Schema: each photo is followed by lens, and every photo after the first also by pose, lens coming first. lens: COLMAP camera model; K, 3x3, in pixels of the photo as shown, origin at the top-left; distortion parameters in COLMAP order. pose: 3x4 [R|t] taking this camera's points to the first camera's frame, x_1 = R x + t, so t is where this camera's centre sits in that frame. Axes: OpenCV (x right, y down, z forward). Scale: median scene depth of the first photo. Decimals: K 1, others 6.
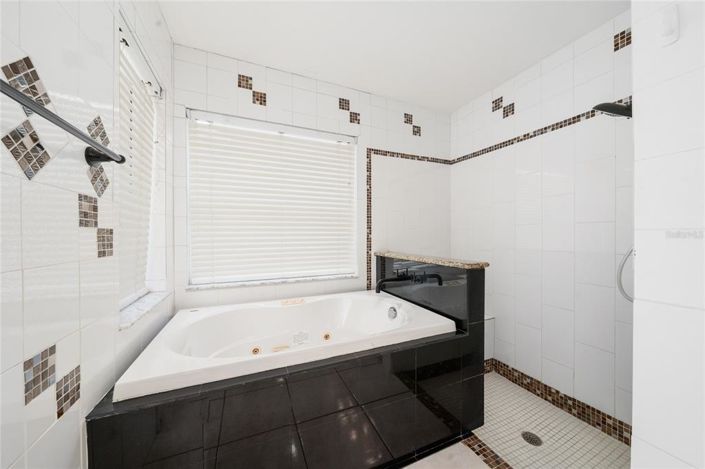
lens RADIAL K [[246.1, 0, 350.7], [0, 246.1, 236.0], [0, 0, 1]] dist [-0.000221, 0.000273]
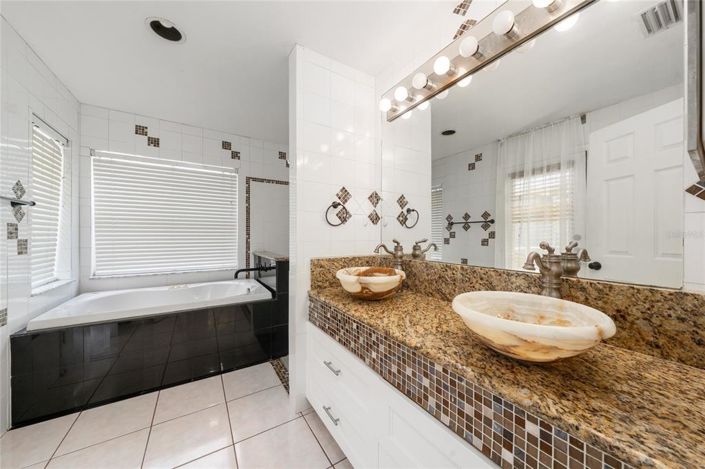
lens RADIAL K [[246.1, 0, 353.4], [0, 246.1, 235.6], [0, 0, 1]] dist [-0.000221, 0.000273]
pose [[0.987887, 0.003221, 0.155139, 0.564719], [-0.002676, 0.999989, -0.003727, -0.027686], [-0.155149, 0.003267, 0.987886, -0.584801]]
